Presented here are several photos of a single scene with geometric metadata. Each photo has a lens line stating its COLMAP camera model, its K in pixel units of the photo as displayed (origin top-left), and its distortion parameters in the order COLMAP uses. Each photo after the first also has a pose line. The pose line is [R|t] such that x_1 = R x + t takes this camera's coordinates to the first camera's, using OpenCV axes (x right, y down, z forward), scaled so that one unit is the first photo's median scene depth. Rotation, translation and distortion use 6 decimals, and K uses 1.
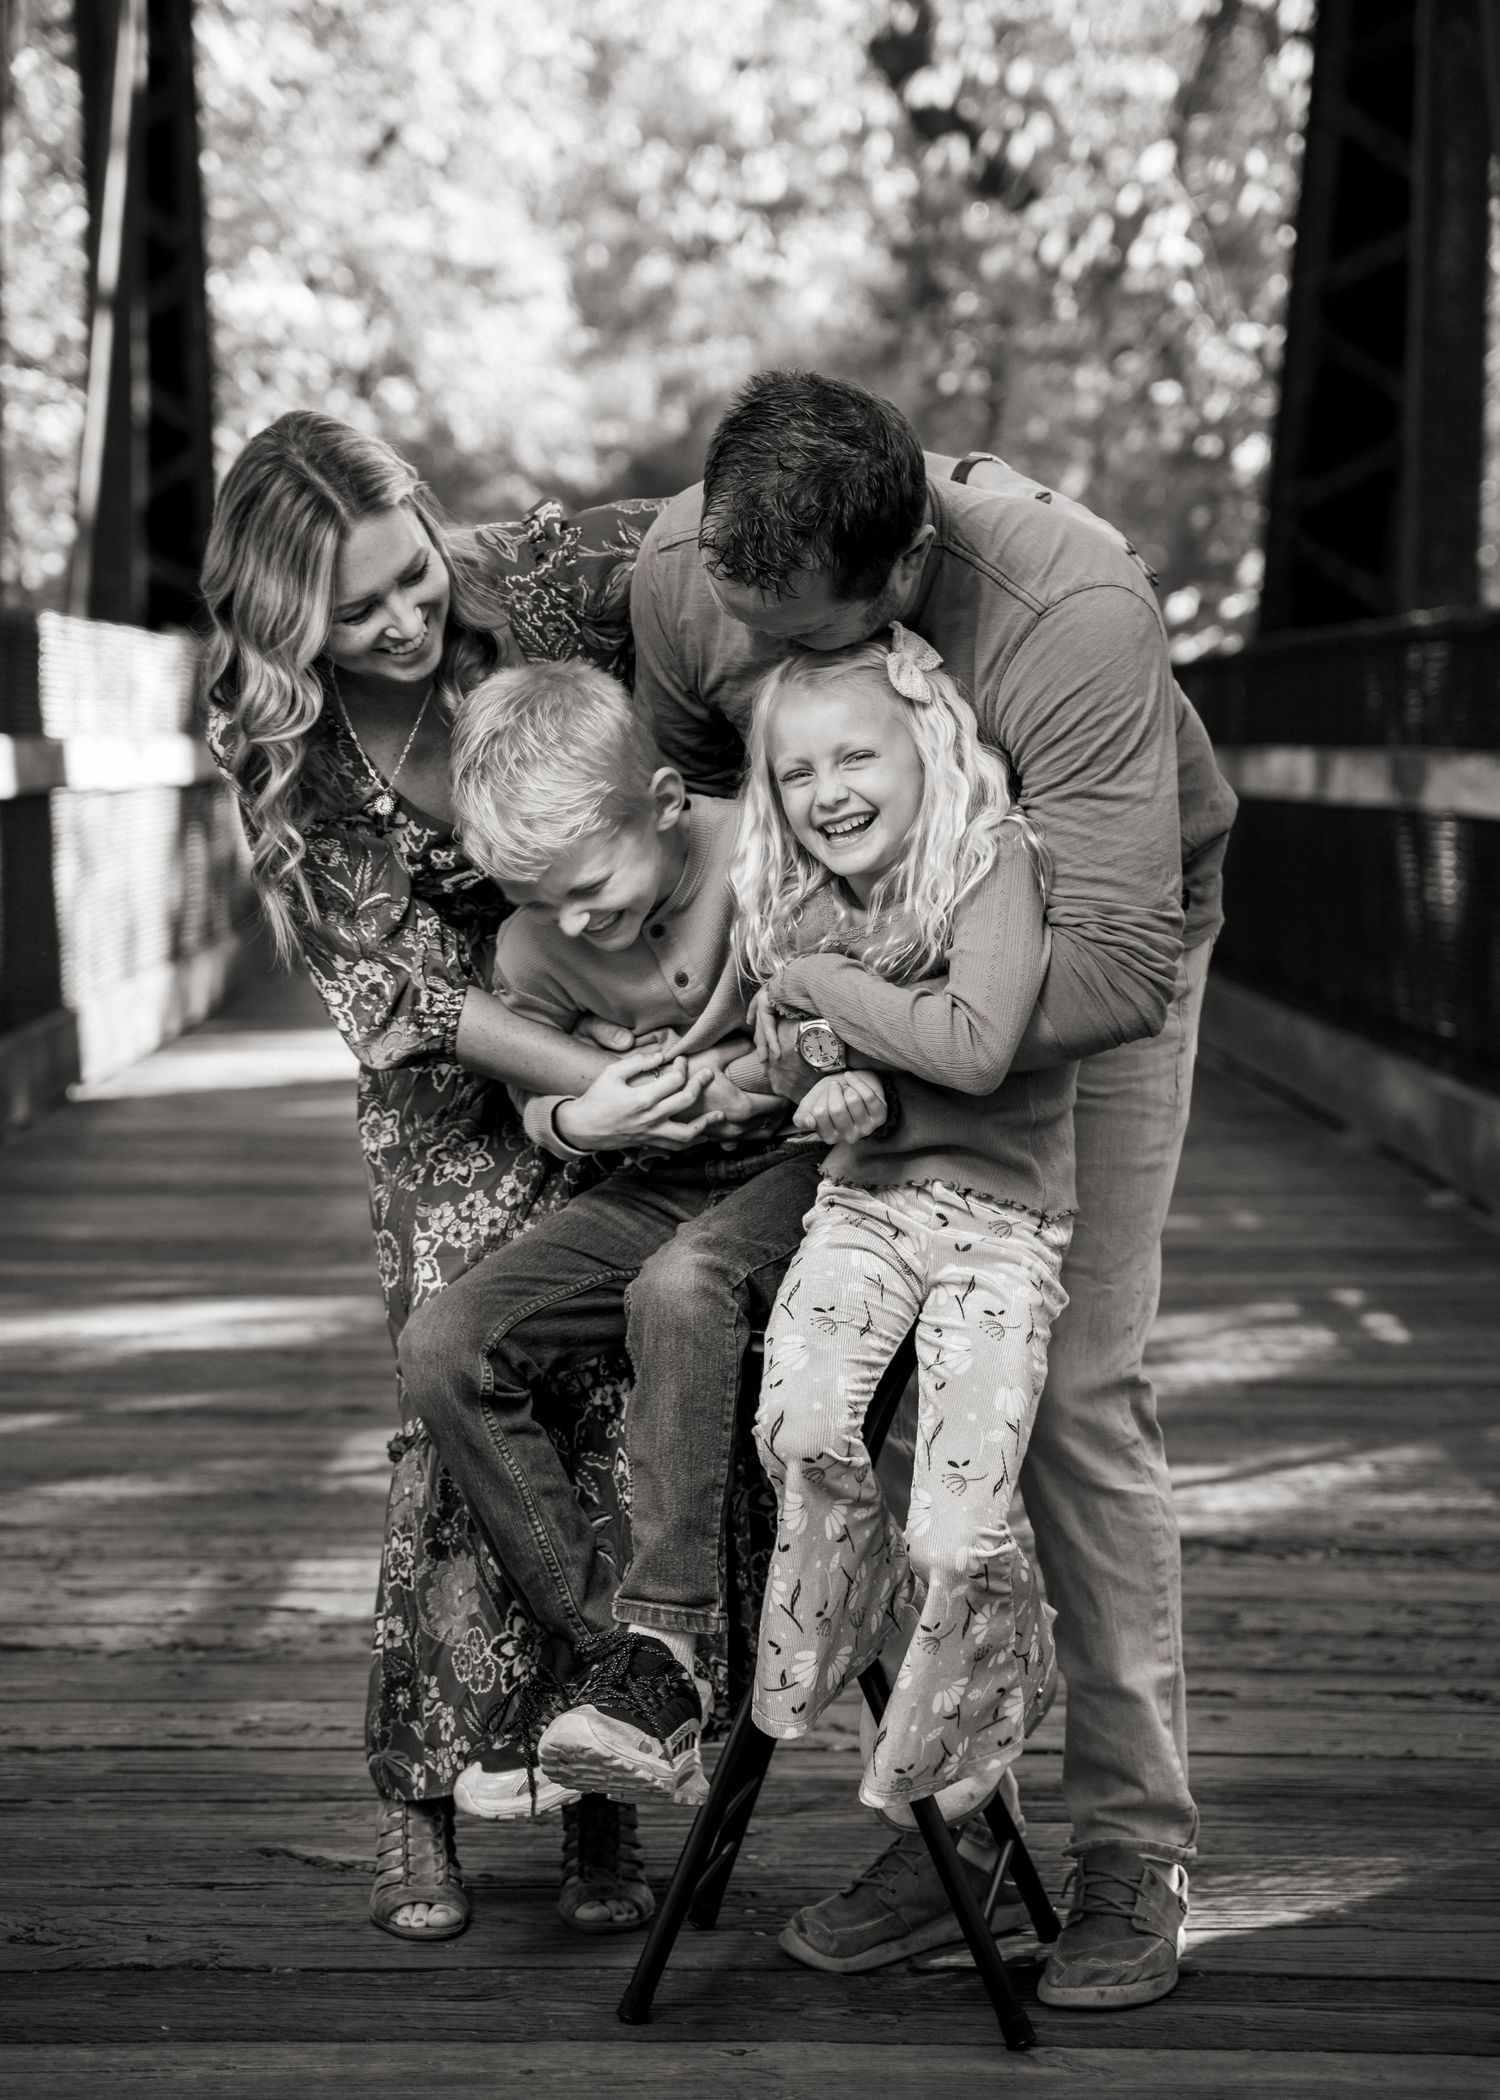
lens RADIAL K [[5548.3, 0, 750.0], [0, 5548.3, 1050.0], [0, 0, 1]] dist [0.144588, -0.720573]
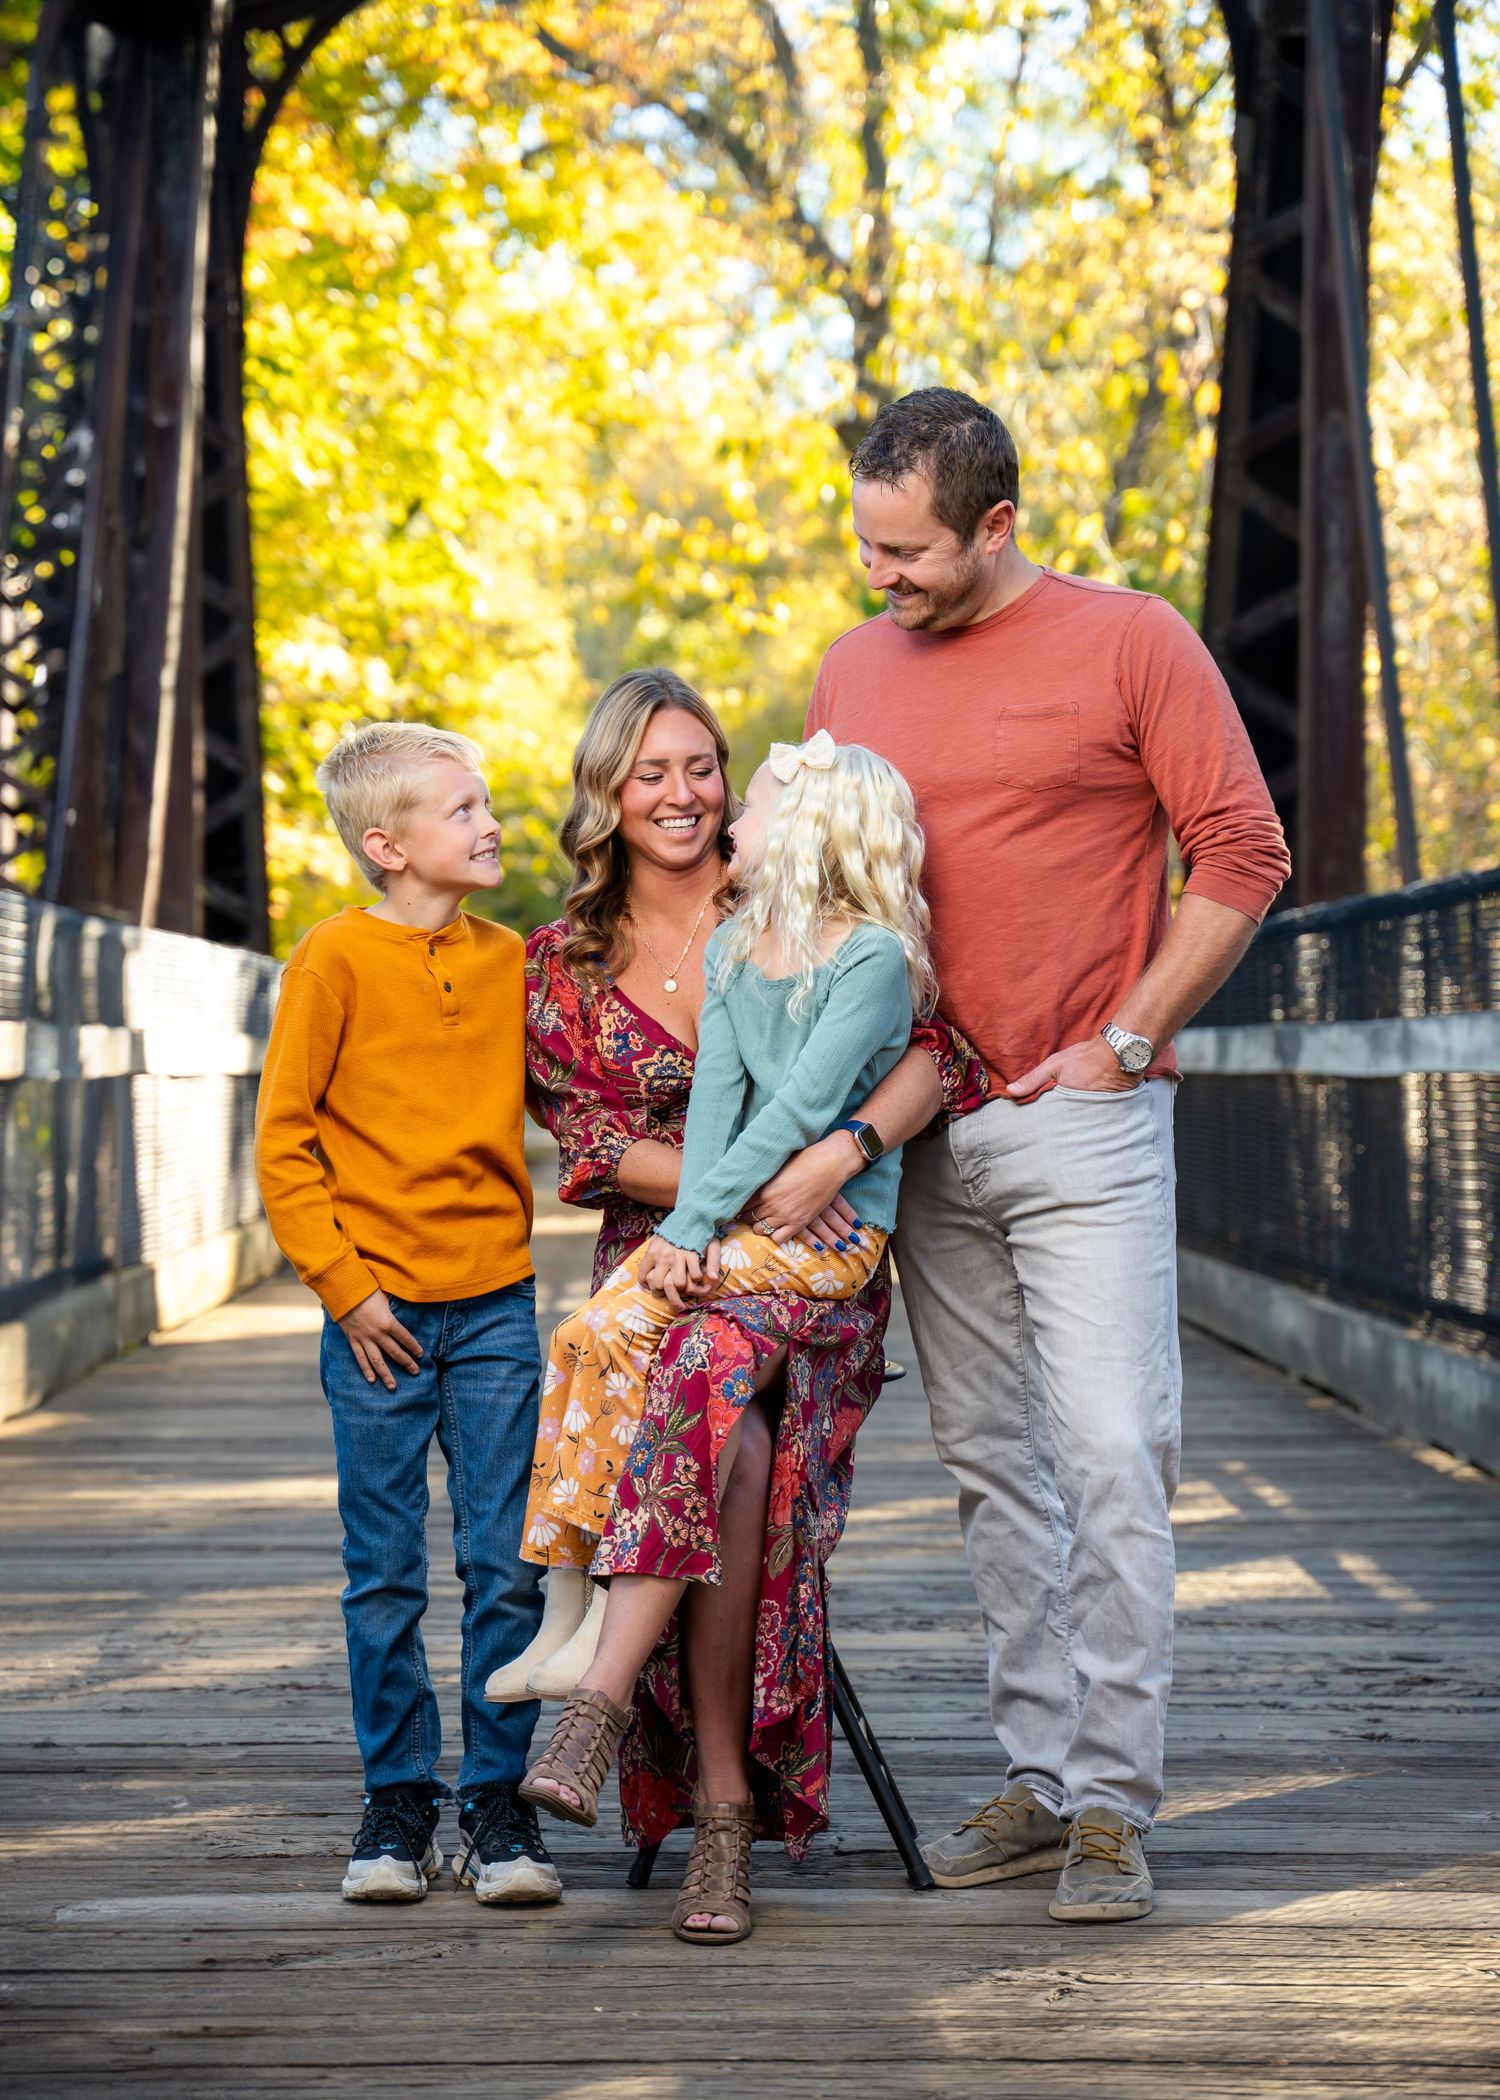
lens RADIAL K [[5548.3, 0, 750.0], [0, 5548.3, 1050.0], [0, 0, 1]] dist [0.144588, -0.720573]
pose [[0.999958, -0.009145, -0.001040, 0.004942], [0.009062, 0.998007, -0.062448, 0.024364], [0.001609, 0.062436, 0.998048, -0.181277]]
